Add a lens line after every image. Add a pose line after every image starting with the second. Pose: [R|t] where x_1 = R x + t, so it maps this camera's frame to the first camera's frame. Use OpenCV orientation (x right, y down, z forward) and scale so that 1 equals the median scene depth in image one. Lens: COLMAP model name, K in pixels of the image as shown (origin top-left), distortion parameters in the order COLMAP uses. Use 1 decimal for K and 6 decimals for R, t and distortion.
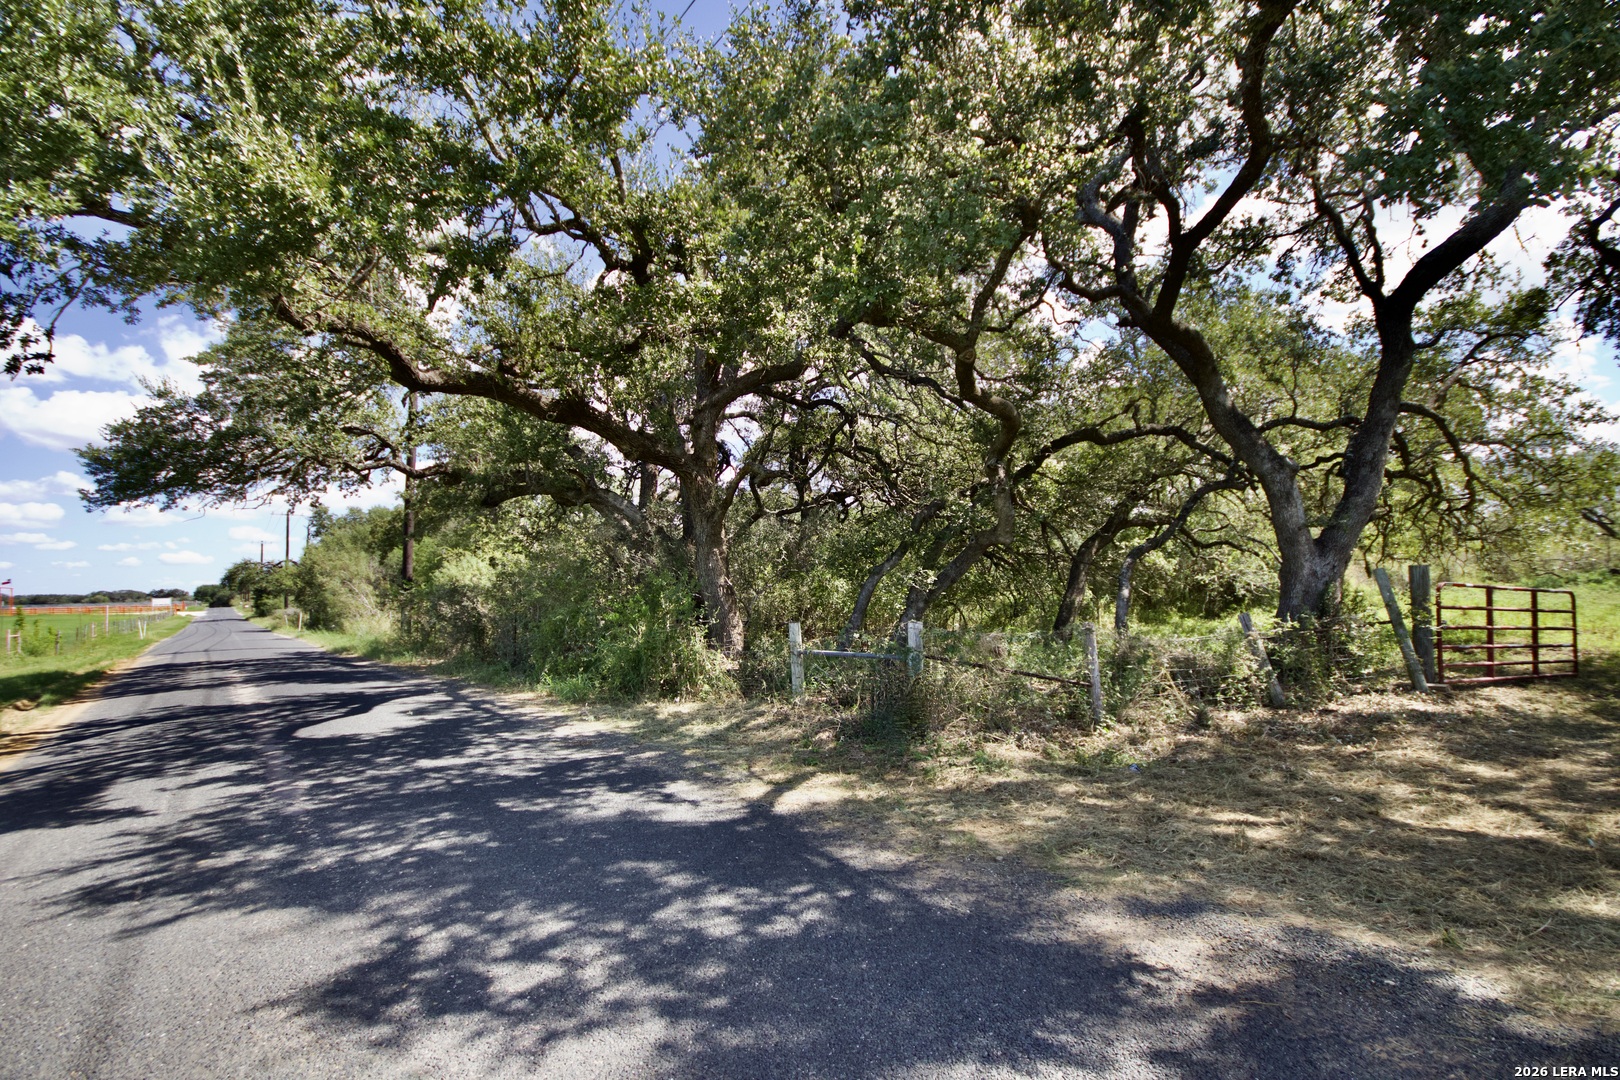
lens RADIAL K [[748.3, 0, 808.1], [0, 748.3, 557.1], [0, 0, 1]] dist [0.032539, -0.021075]
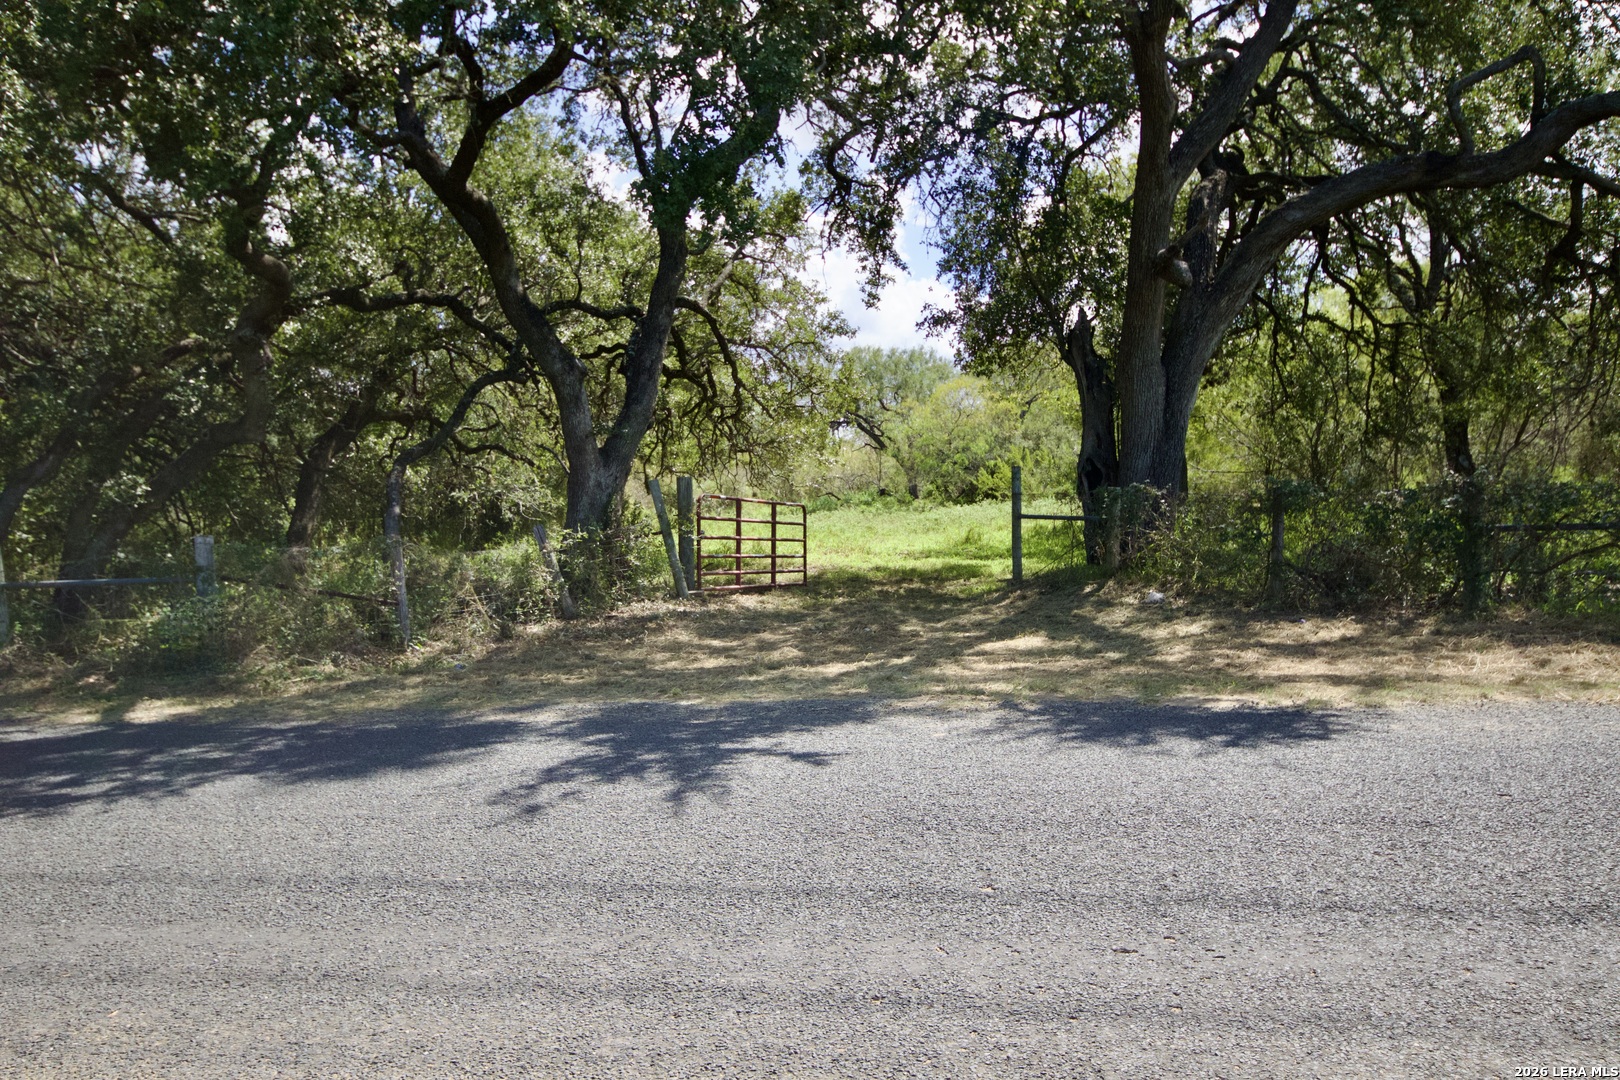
lens RADIAL K [[1511.9, 0, 810.0], [0, 1511.9, 540.0], [0, 0, 1]] dist [0.000729, 0.004532]
pose [[0.737683, -0.013718, 0.675008, -0.299912], [-0.020706, 0.998864, 0.042928, 0.003101], [-0.674830, -0.045644, 0.736560, -0.415940]]
